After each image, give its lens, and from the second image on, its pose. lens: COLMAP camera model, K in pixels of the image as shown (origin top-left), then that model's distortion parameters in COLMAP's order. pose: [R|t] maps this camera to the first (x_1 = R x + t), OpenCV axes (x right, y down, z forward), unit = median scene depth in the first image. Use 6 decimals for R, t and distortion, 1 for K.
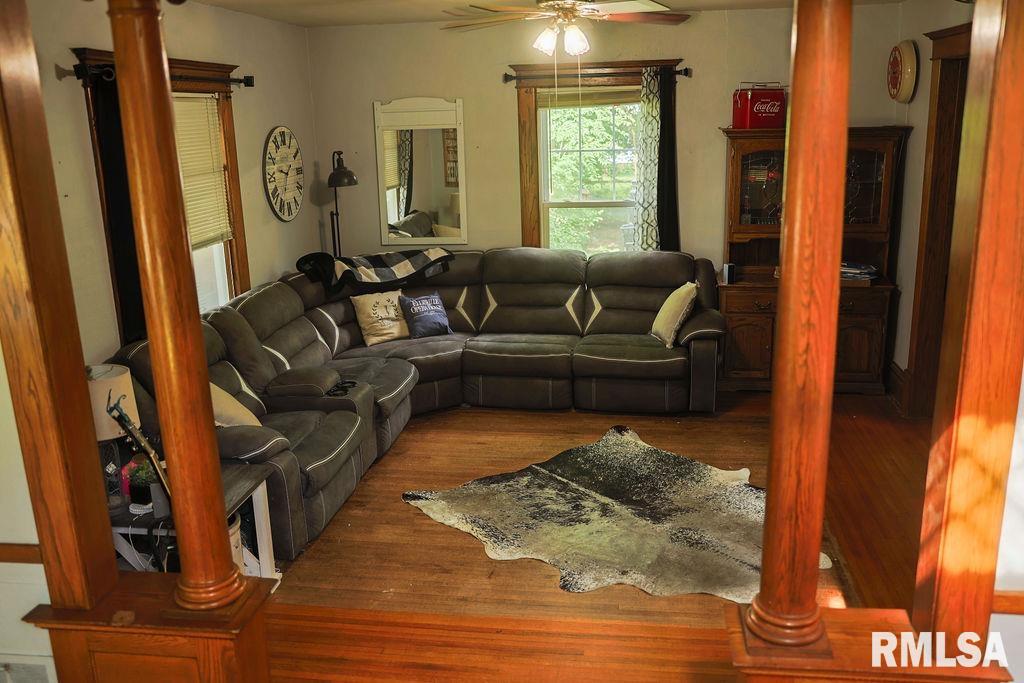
lens RADIAL K [[873.5, 0, 509.6], [0, 873.5, 339.5], [0, 0, 1]] dist [-0.003078, -0.000183]
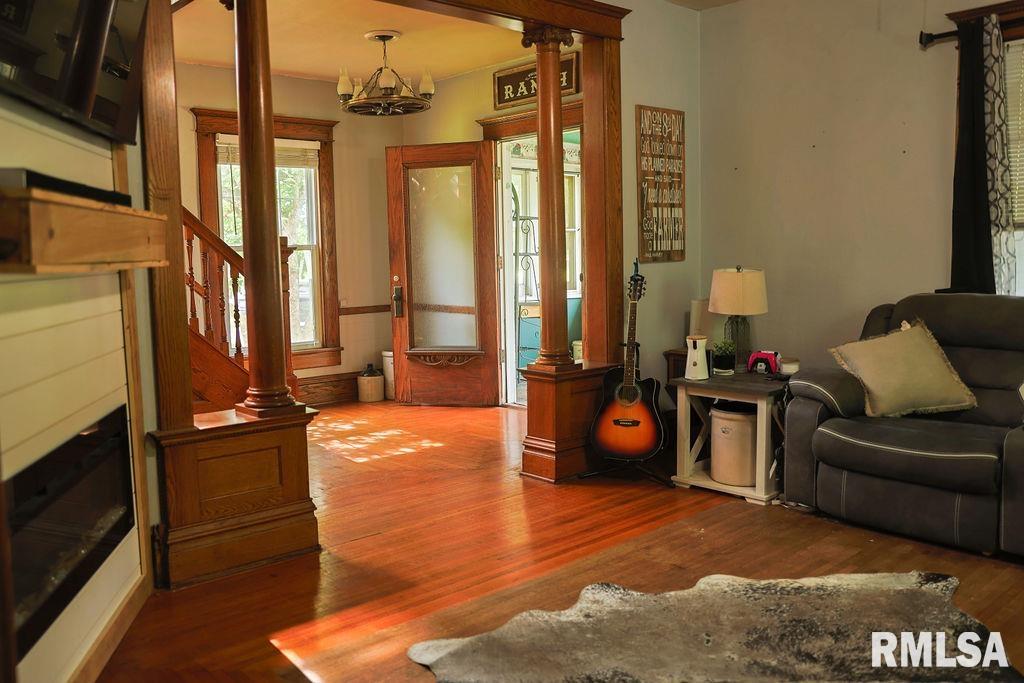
lens RADIAL K [[873.5, 0, 509.1], [0, 873.5, 343.4], [0, 0, 1]] dist [-0.003078, -0.000183]
pose [[-0.632385, 0.120237, -0.765266, 0.668988], [-0.161031, 0.945897, 0.281687, -0.146313], [0.757732, 0.301366, -0.578809, 1.211930]]
